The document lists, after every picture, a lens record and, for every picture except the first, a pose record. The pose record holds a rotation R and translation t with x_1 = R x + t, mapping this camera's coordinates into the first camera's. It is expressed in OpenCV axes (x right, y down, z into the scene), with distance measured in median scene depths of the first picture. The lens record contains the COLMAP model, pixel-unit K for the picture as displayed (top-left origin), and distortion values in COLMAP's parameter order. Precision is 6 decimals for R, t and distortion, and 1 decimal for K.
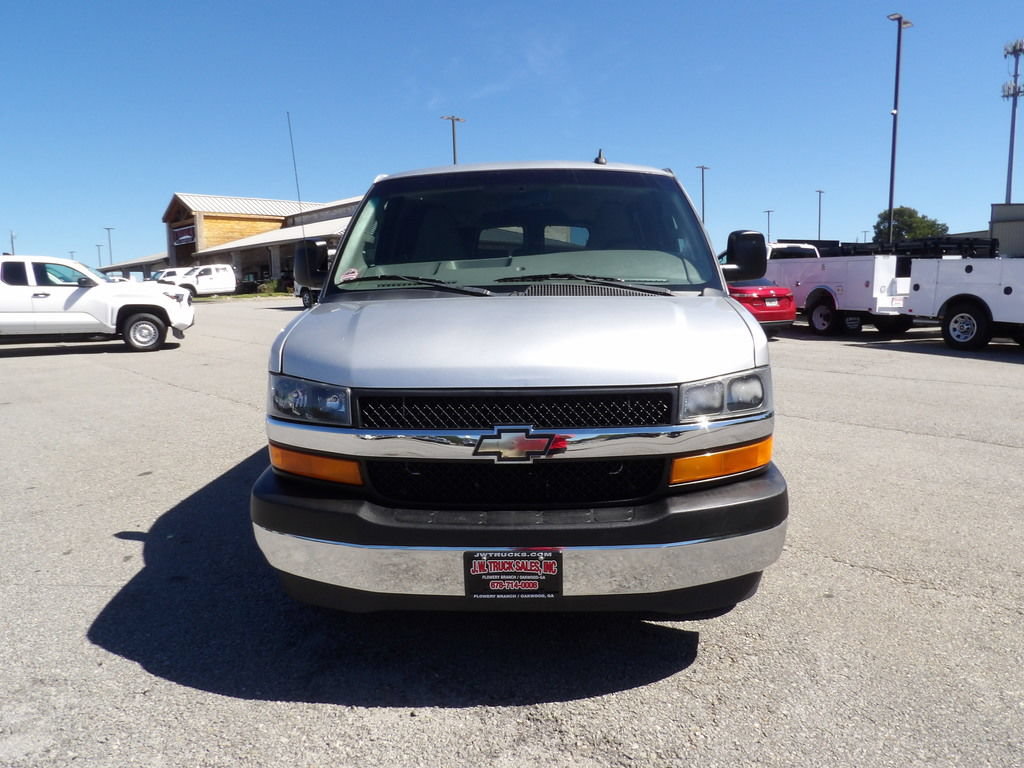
lens RADIAL K [[739.9, 0, 516.4], [0, 739.9, 382.7], [0, 0, 1]] dist [-0.030811, 0.041266]
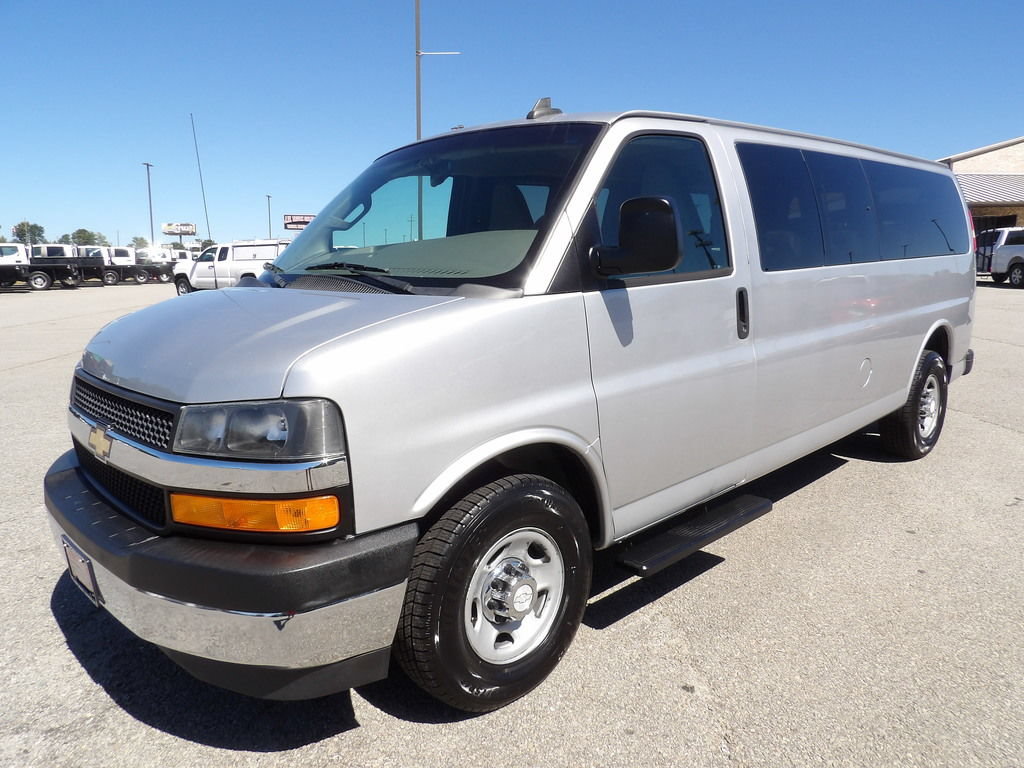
lens RADIAL K [[739.9, 0, 516.4], [0, 739.9, 382.7], [0, 0, 1]] dist [-0.030811, 0.041266]
pose [[0.708474, 0.108559, -0.697337, 1.057499], [-0.086254, 0.994010, 0.067112, -0.107001], [0.700446, 0.012601, 0.713594, 0.682923]]
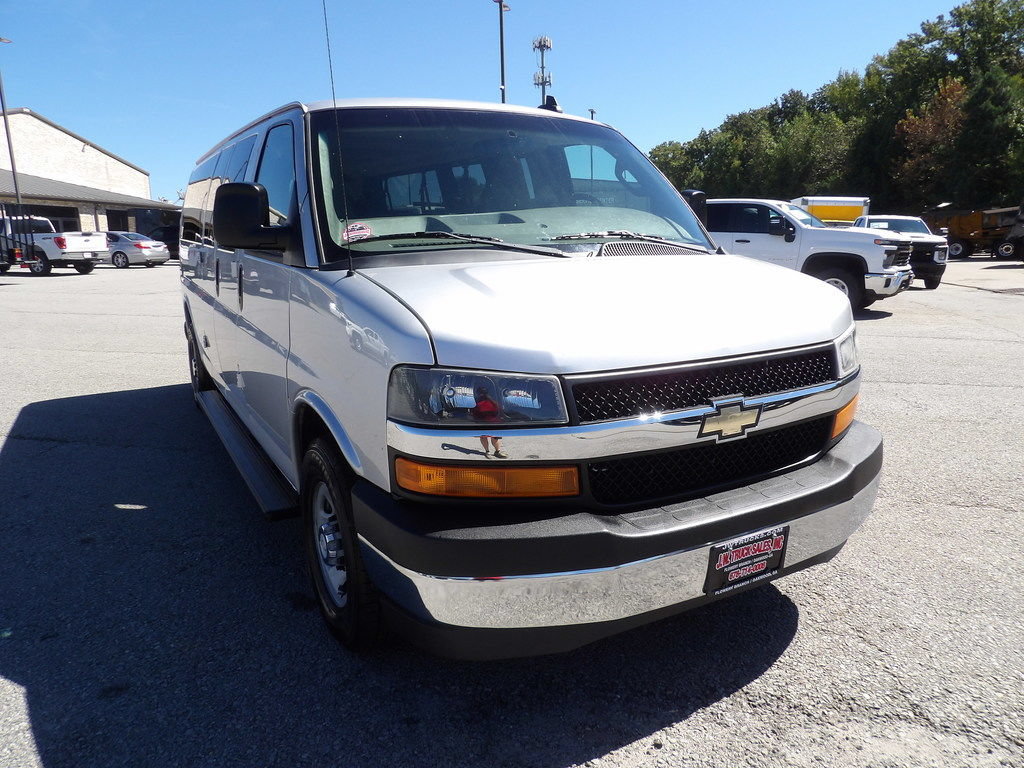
lens RADIAL K [[739.9, 0, 516.4], [0, 739.9, 382.7], [0, 0, 1]] dist [-0.030811, 0.041266]
pose [[0.850596, -0.099156, 0.516386, -0.687268], [0.073557, 0.994841, 0.069865, -0.044369], [-0.520650, -0.021443, 0.853501, 0.361406]]
